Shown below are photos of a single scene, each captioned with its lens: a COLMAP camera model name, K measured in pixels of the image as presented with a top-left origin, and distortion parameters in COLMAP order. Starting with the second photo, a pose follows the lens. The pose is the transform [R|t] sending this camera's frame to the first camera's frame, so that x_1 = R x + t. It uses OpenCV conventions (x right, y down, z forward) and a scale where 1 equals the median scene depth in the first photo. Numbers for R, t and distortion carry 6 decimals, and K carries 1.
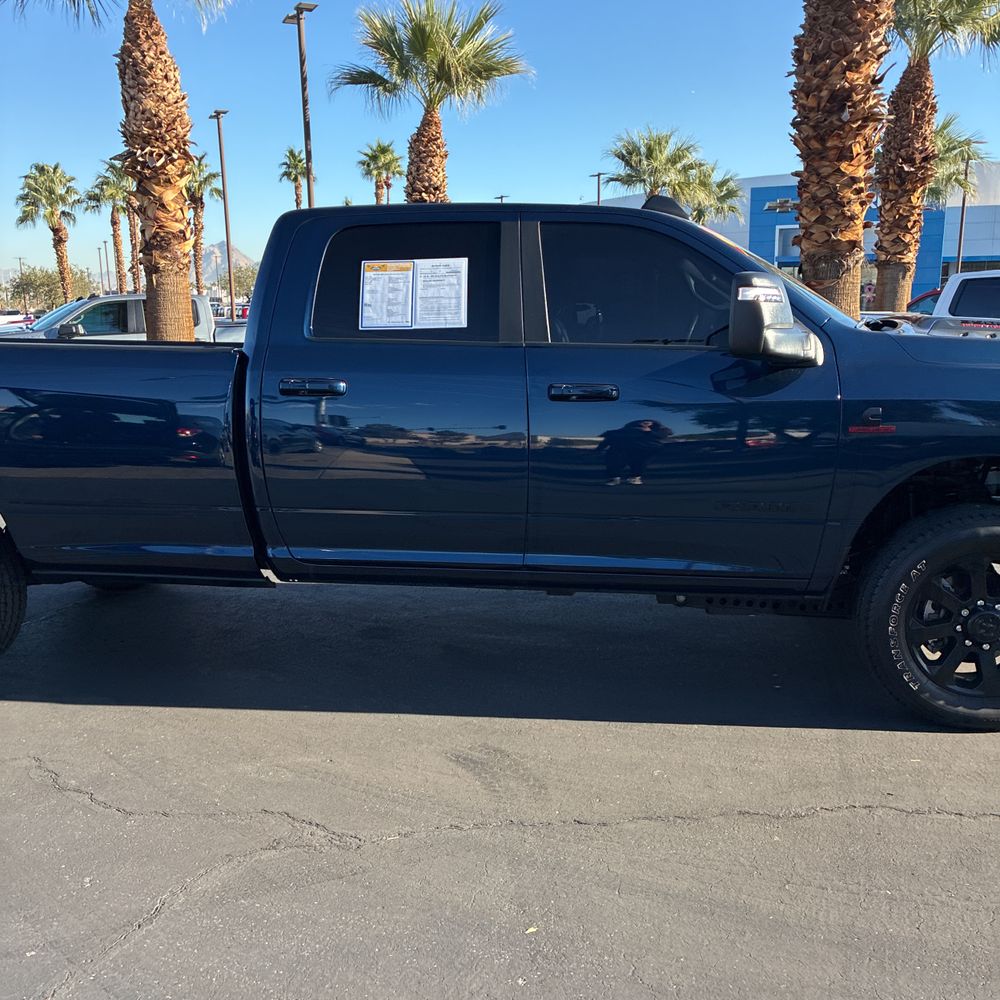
lens RADIAL K [[1018.7, 0, 504.4], [0, 1018.7, 504.1], [0, 0, 1]] dist [0.023256, 0.000000]
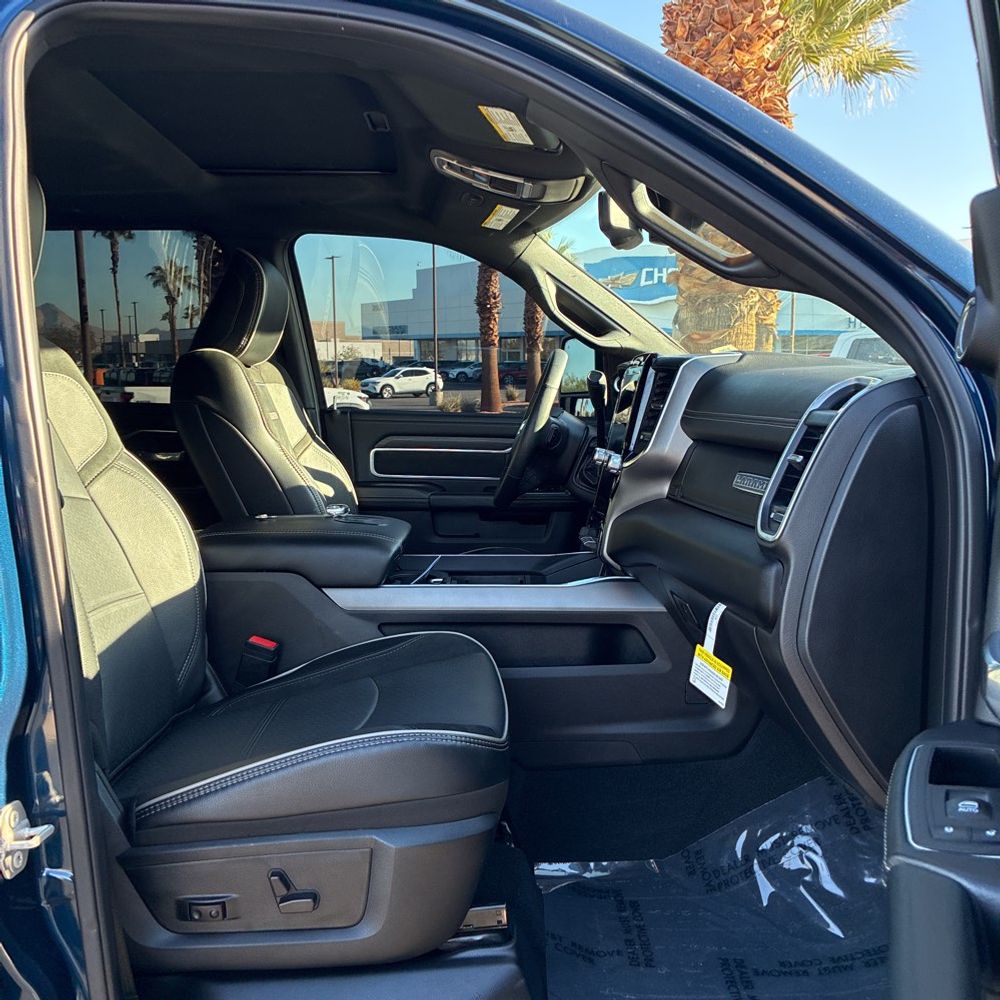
lens RADIAL K [[1018.7, 0, 509.4], [0, 1018.7, 504.3], [0, 0, 1]] dist [0.023256, 0.000000]
pose [[0.987766, -0.013836, 0.155328, 0.040037], [0.023661, 0.997821, -0.061584, -0.039945], [-0.154138, 0.064506, 0.985941, 0.235566]]
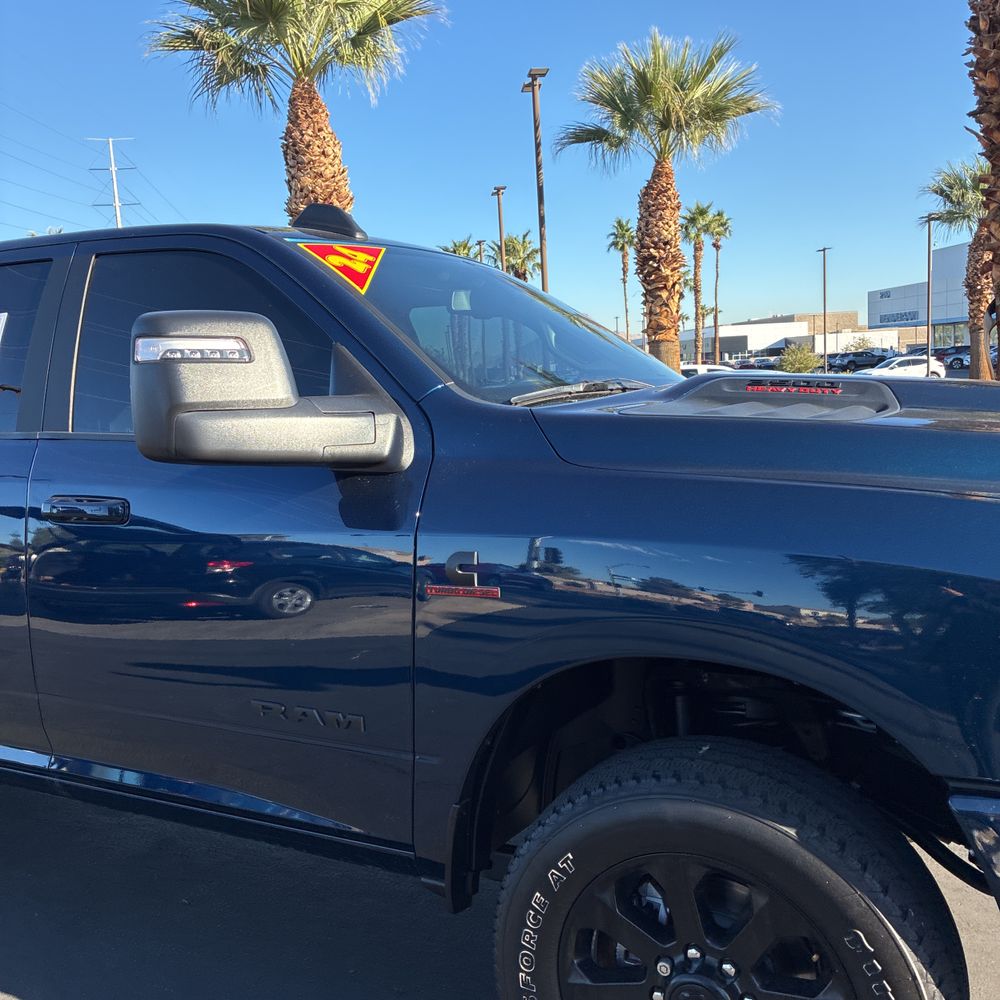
lens RADIAL K [[1018.7, 0, 493.5], [0, 1018.7, 493.4], [0, 0, 1]] dist [0.023256, 0.000000]
pose [[0.938675, 0.005335, -0.344761, 0.166222], [-0.029895, 0.997374, -0.065962, -0.026726], [0.343504, 0.072223, 0.936370, 0.151539]]
